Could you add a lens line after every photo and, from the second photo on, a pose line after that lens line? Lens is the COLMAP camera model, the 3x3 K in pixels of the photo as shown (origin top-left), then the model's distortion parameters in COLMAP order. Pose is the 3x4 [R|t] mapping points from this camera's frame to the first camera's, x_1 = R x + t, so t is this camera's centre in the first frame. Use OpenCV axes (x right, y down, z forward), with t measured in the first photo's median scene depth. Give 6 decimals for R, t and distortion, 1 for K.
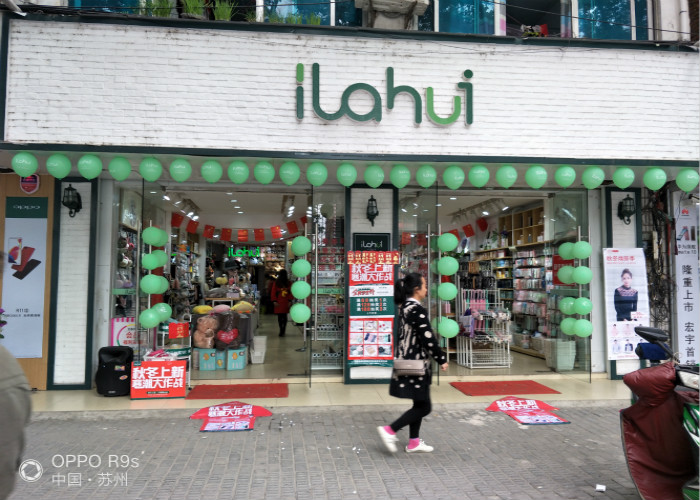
lens RADIAL K [[562.6, 0, 350.0], [0, 562.6, 250.0], [0, 0, 1]] dist [0.024171, -0.011812]
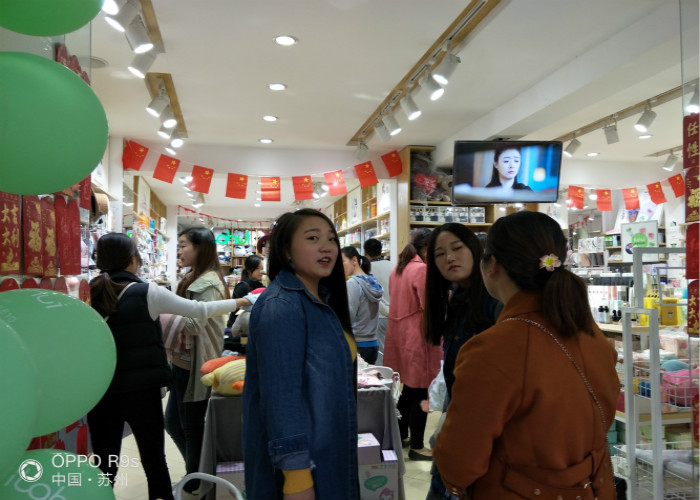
lens RADIAL K [[572.1, 0, 352.1], [0, 572.1, 271.4], [0, 0, 1]] dist [0.034937, -0.003810]
pose [[0.997395, -0.002089, 0.072098, -0.304405], [-0.001122, 0.999010, 0.044464, 0.050972], [-0.072120, -0.044429, 0.996406, 0.950539]]
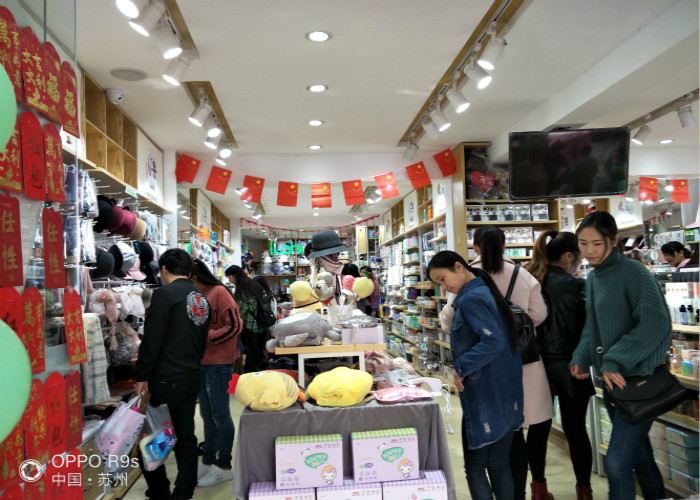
lens RADIAL K [[567.4, 0, 351.6], [0, 567.4, 262.6], [0, 0, 1]] dist [0.020476, -0.005538]
pose [[0.998373, -0.034302, -0.045557, -0.280969], [0.034972, 0.999290, 0.014000, 0.056338], [0.045045, -0.015571, 0.998864, 0.990416]]
